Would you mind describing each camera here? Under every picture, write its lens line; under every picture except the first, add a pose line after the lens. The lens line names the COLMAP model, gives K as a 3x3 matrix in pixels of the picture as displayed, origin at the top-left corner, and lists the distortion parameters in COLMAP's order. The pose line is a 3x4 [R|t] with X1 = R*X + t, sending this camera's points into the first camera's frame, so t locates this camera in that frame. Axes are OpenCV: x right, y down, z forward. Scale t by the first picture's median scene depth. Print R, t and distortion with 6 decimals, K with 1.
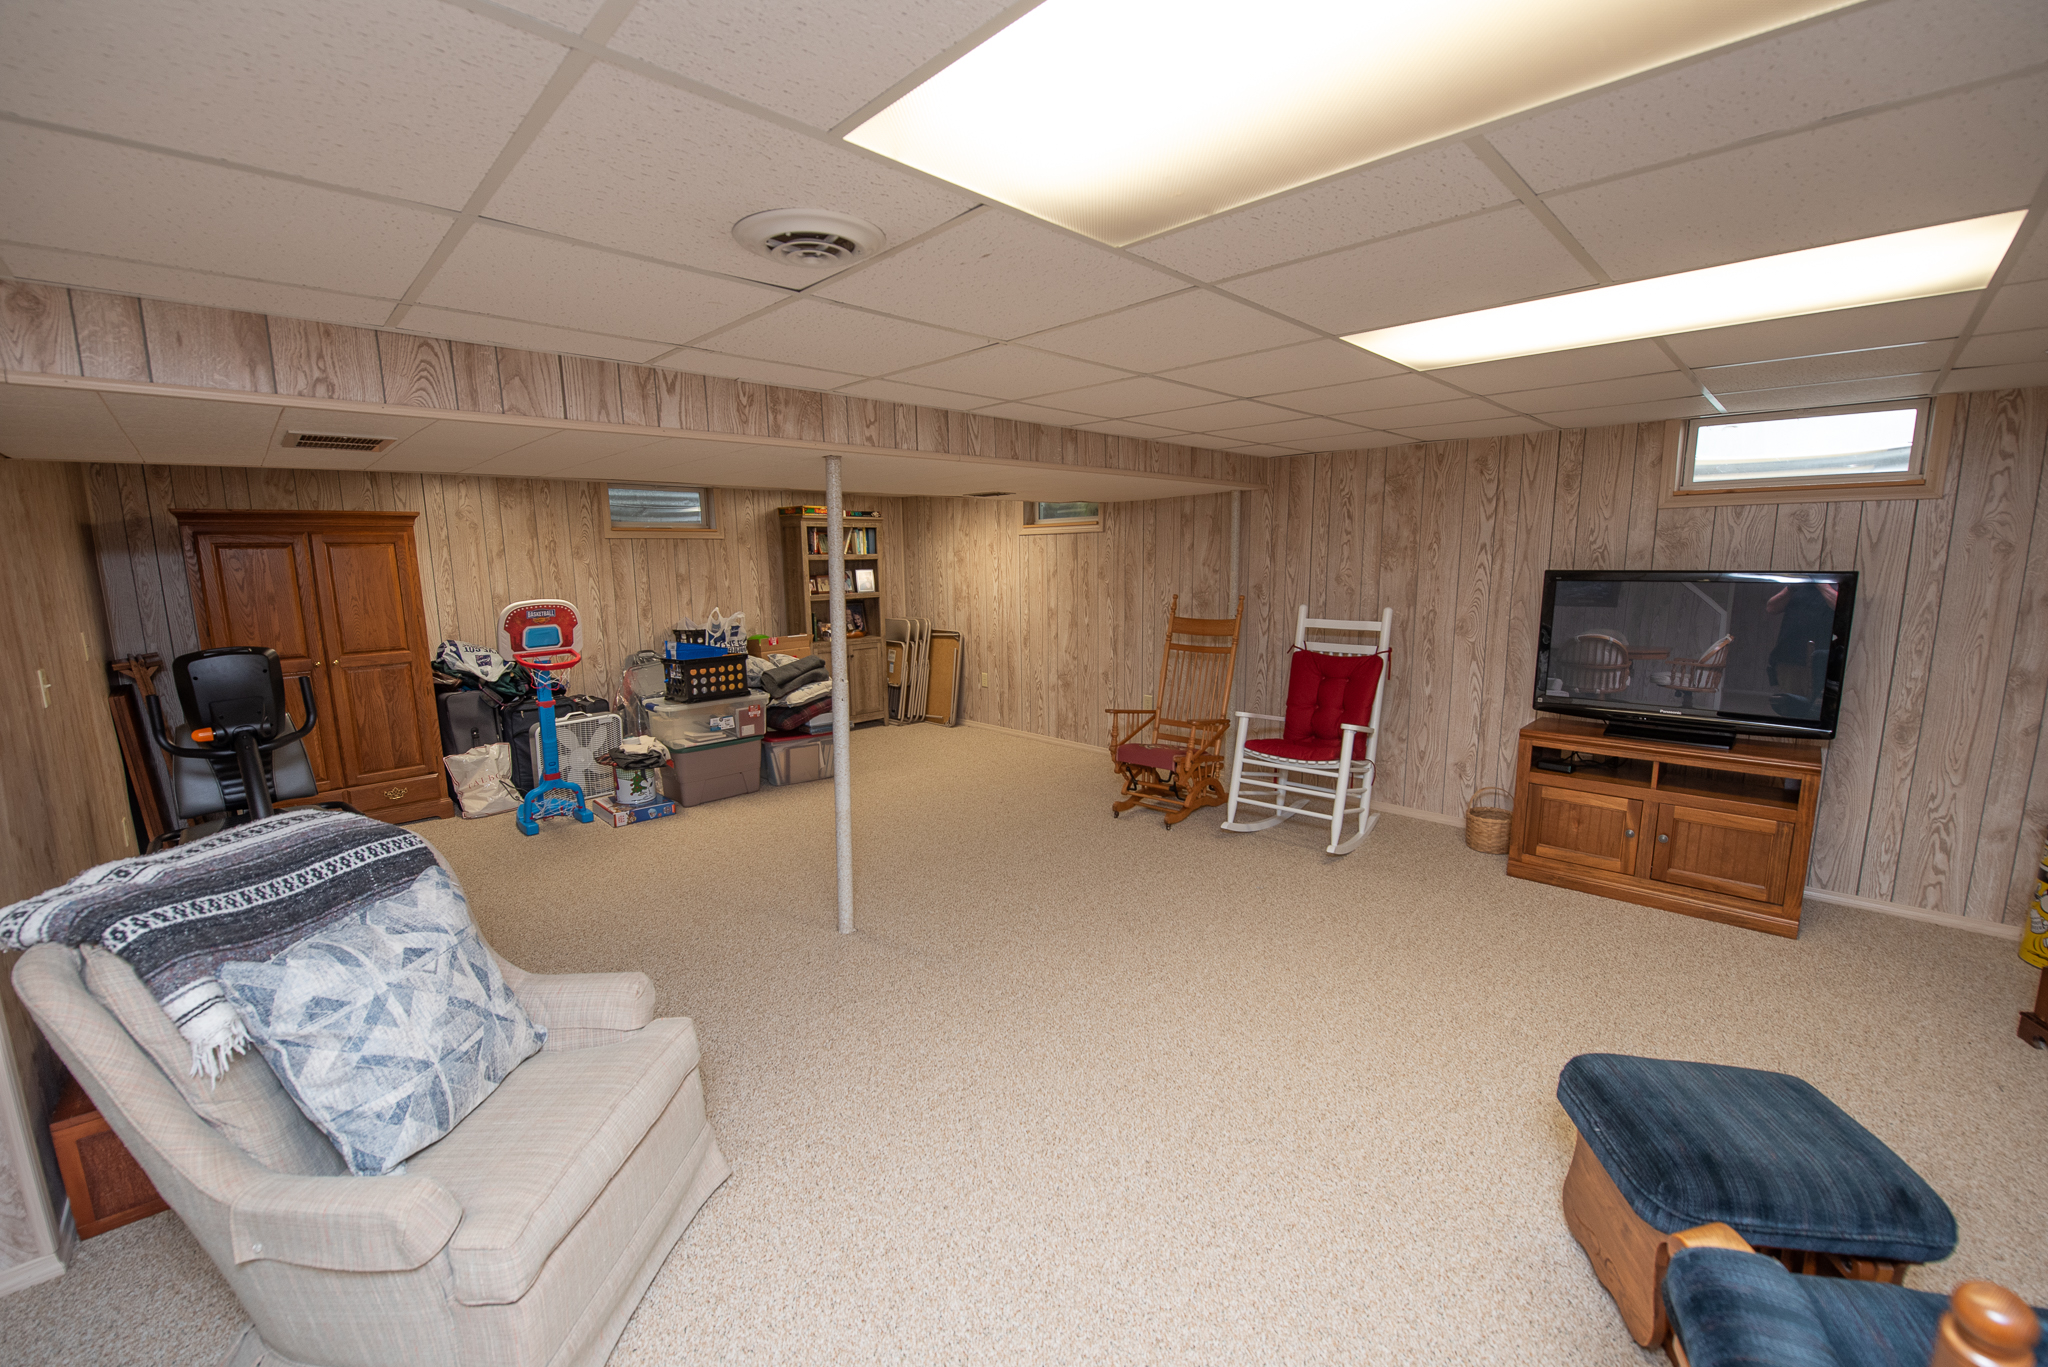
lens RADIAL K [[815.2, 0, 1021.0], [0, 815.2, 689.5], [0, 0, 1]] dist [-0.016895, -0.001736]
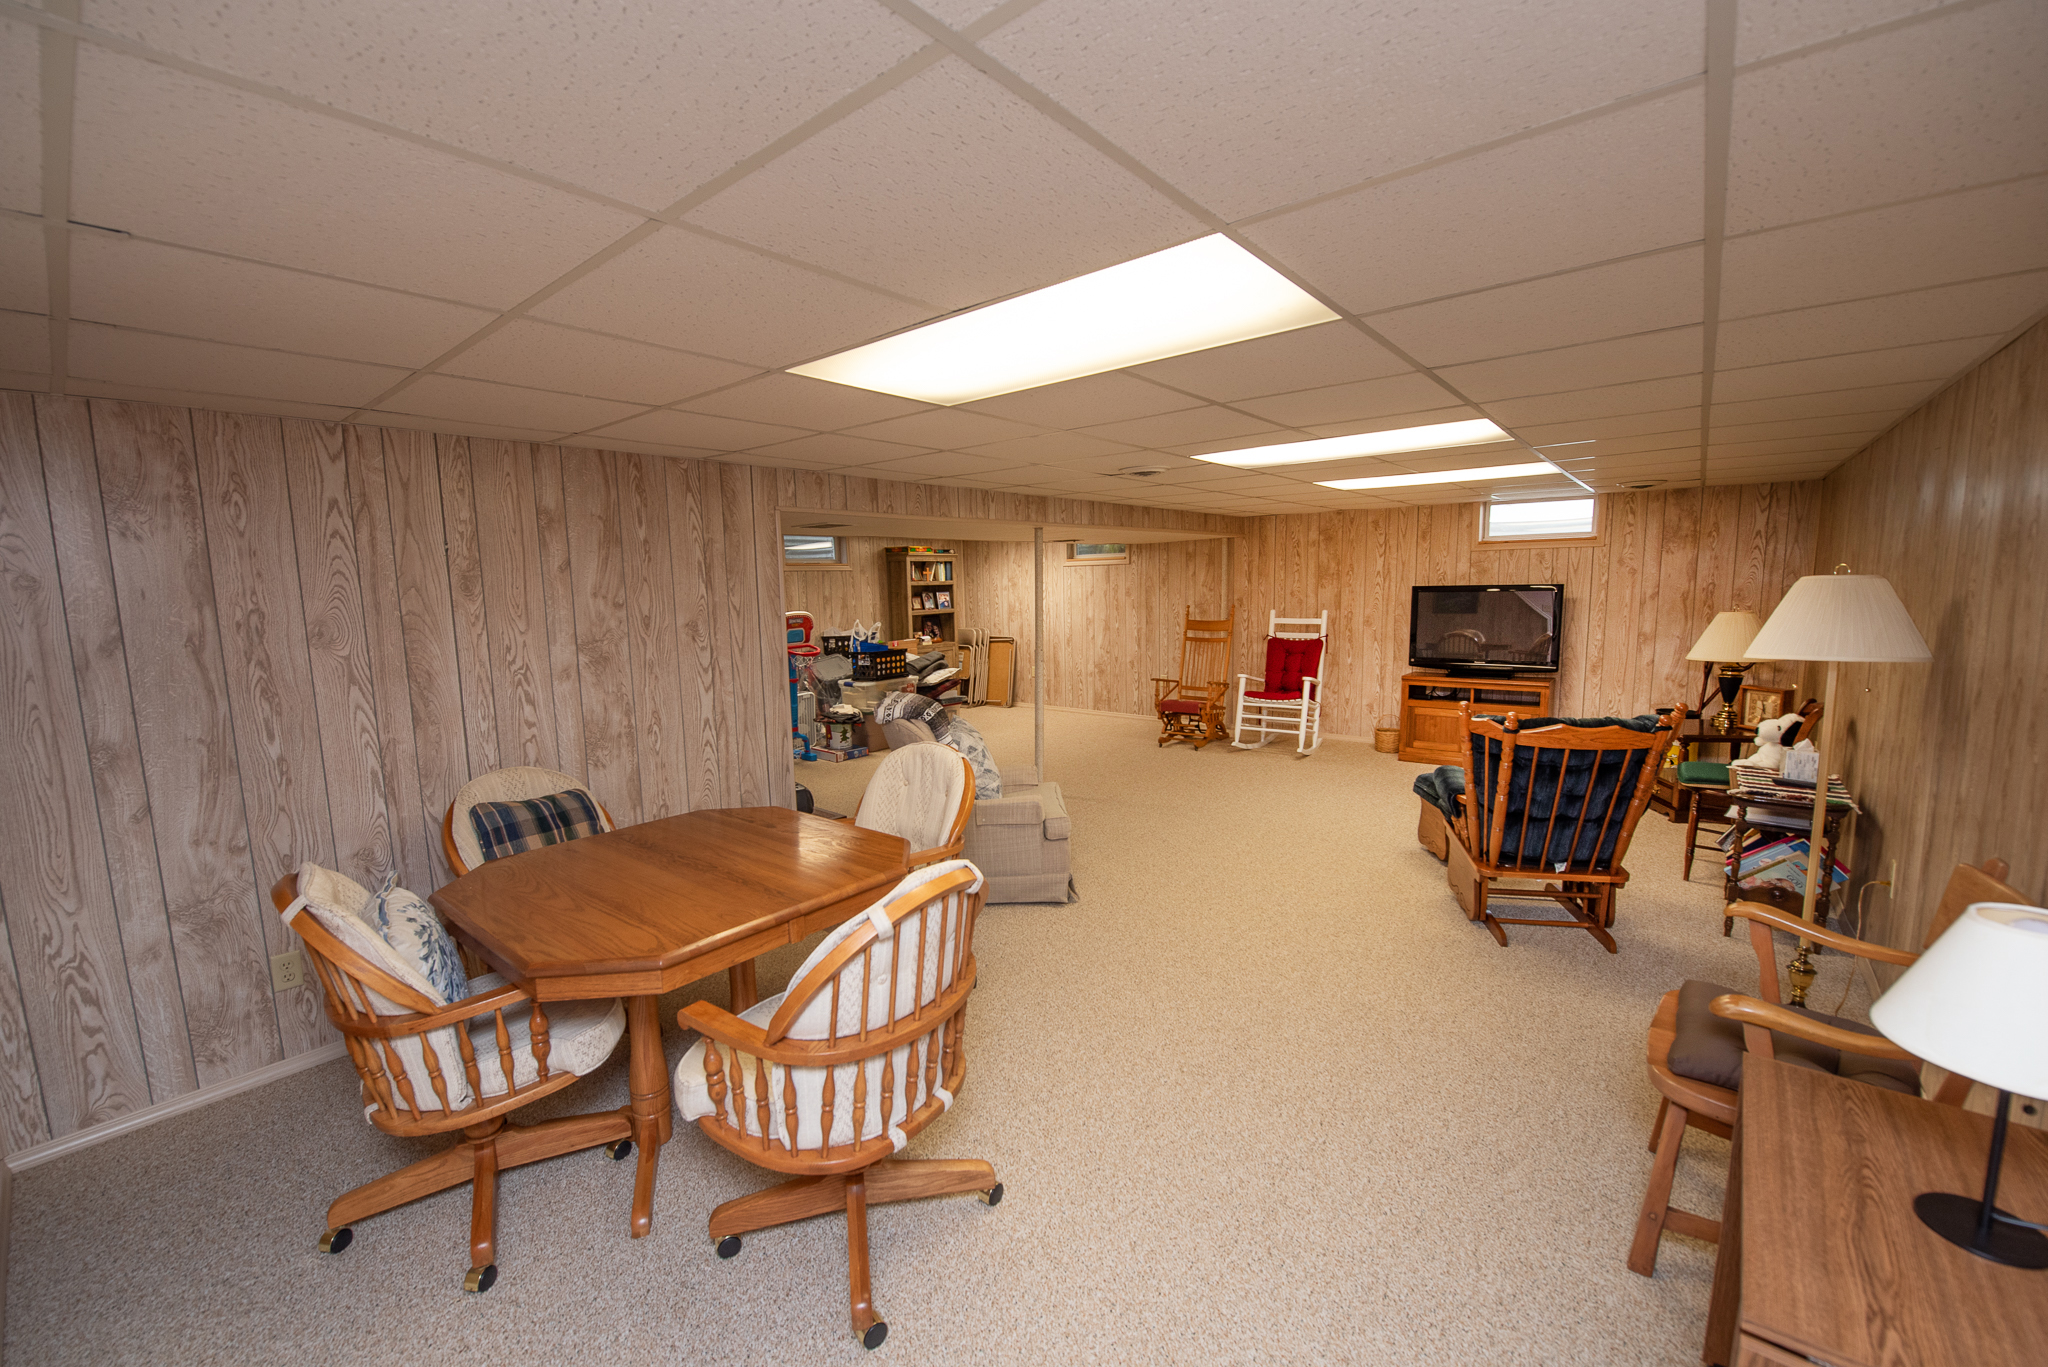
lens RADIAL K [[815.2, 0, 1019.9], [0, 815.2, 688.8], [0, 0, 1]] dist [-0.016895, -0.001736]
pose [[0.995400, -0.021503, 0.093364, -0.288612], [0.024412, 0.999248, -0.030122, 0.084116], [-0.092646, 0.032263, 0.995176, -0.520947]]
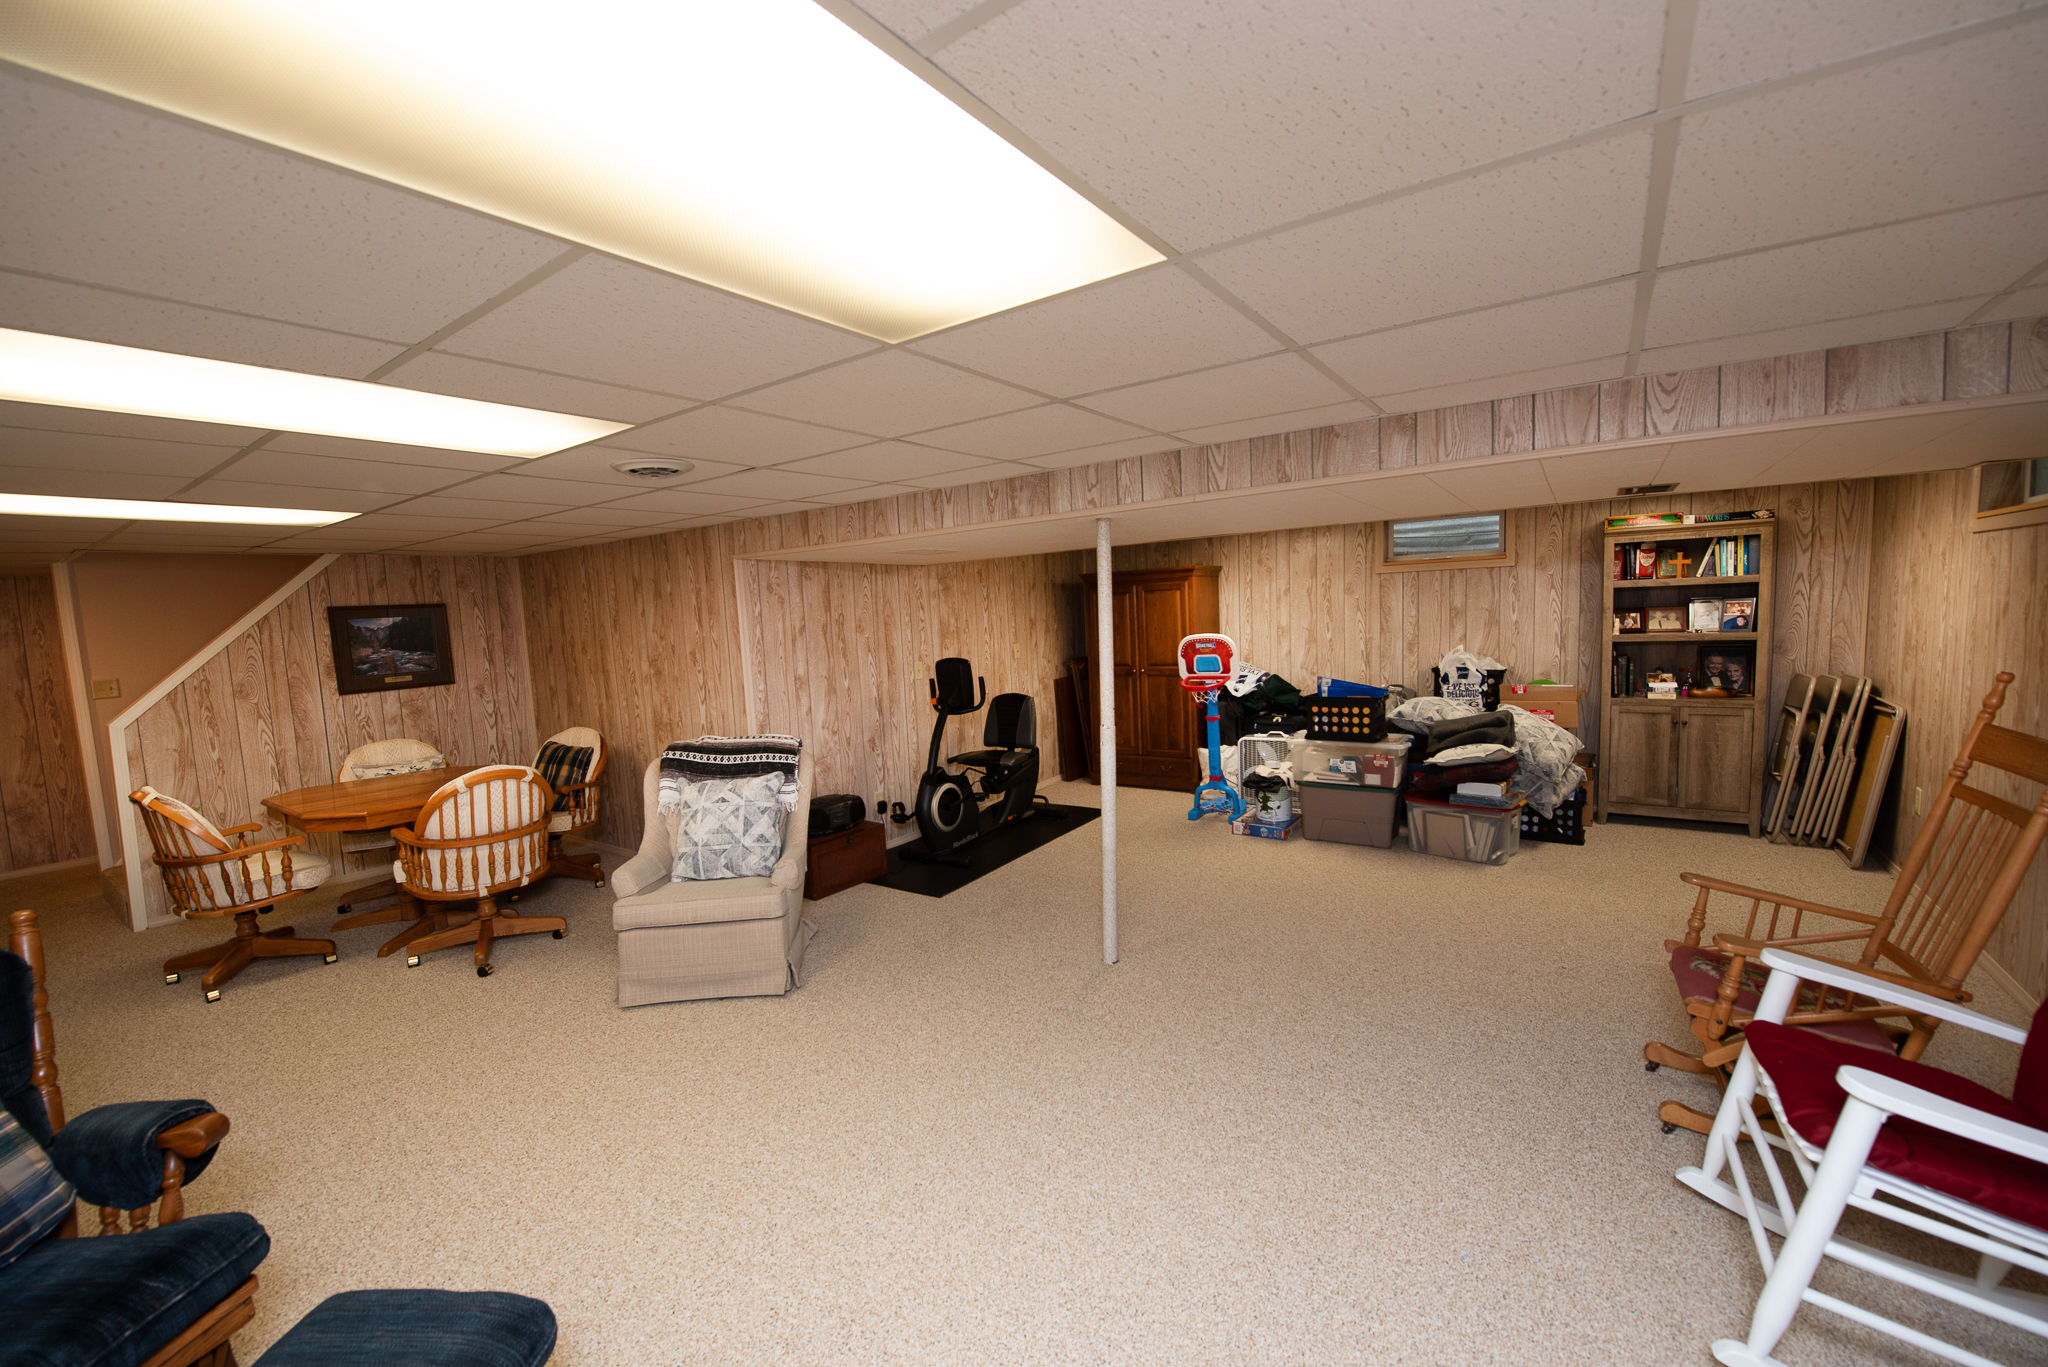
lens RADIAL K [[815.2, 0, 1020.3], [0, 815.2, 683.8], [0, 0, 1]] dist [-0.016895, -0.001736]
pose [[0.173321, 0.094536, -0.980318, 0.530654], [-0.115316, 0.990484, 0.075129, -0.087418], [0.978091, 0.100025, 0.182573, 0.456544]]
